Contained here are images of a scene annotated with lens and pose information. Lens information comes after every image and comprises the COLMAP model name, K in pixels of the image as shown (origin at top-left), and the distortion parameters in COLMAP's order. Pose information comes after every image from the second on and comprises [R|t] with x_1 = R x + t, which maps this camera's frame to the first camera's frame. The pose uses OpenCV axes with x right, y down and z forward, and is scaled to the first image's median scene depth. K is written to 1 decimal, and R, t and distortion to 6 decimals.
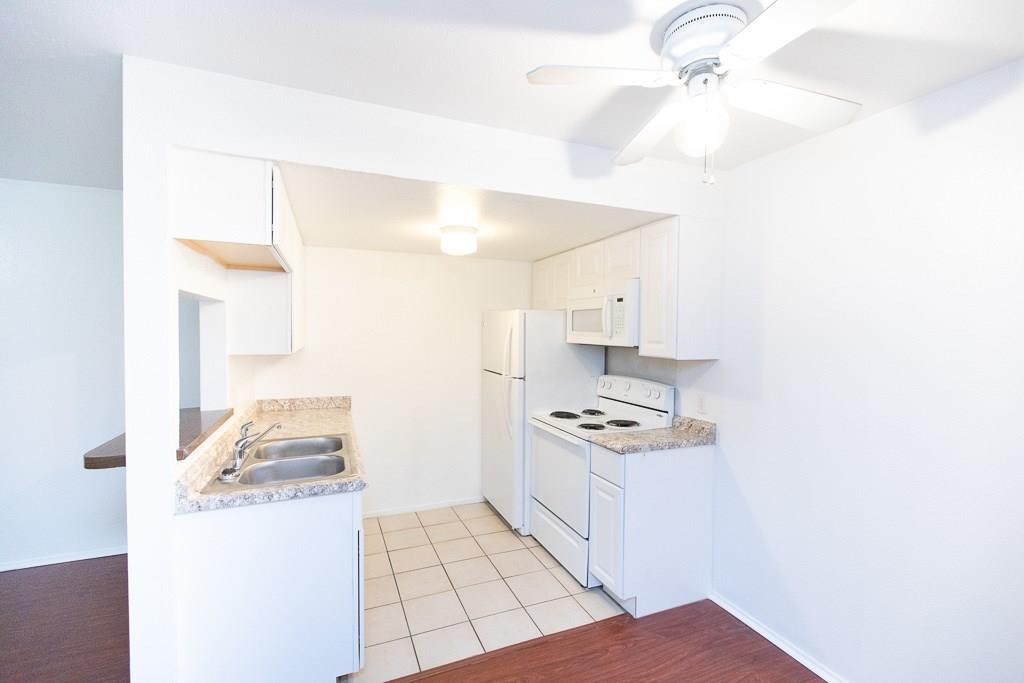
lens RADIAL K [[449.6, 0, 512.0], [0, 449.6, 341.5], [0, 0, 1]] dist [0.000369, -0.000029]
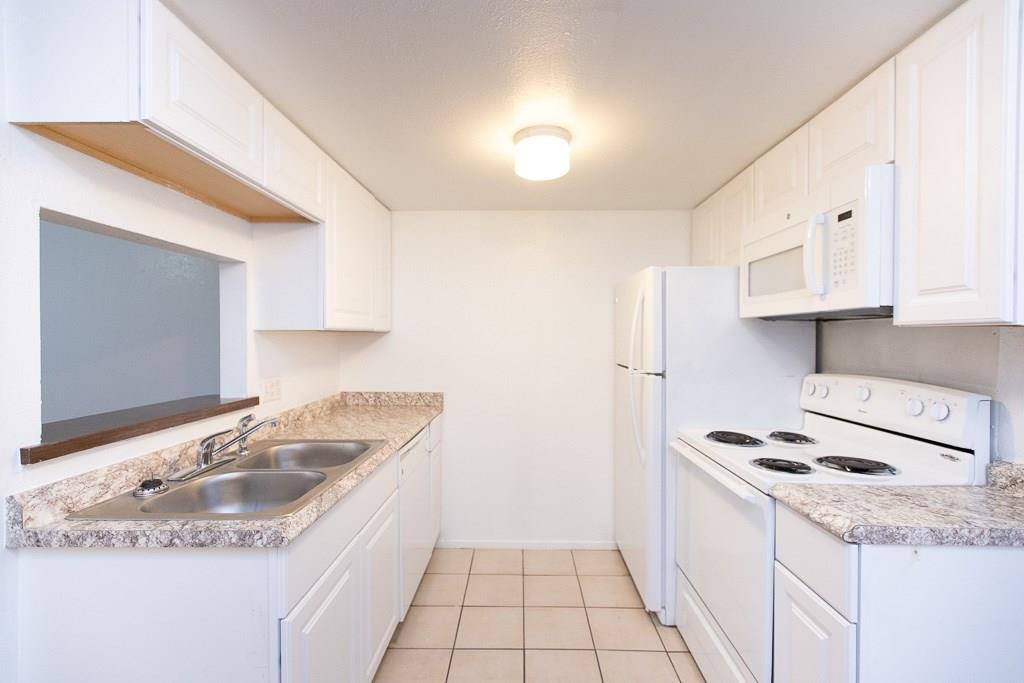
lens RADIAL K [[449.6, 0, 512.0], [0, 449.6, 341.5], [0, 0, 1]] dist [0.000369, -0.000029]
pose [[0.916101, -0.004132, -0.400927, 0.098567], [-0.002794, 0.999857, -0.016689, 0.053371], [0.400939, 0.016409, 0.915958, 0.385074]]
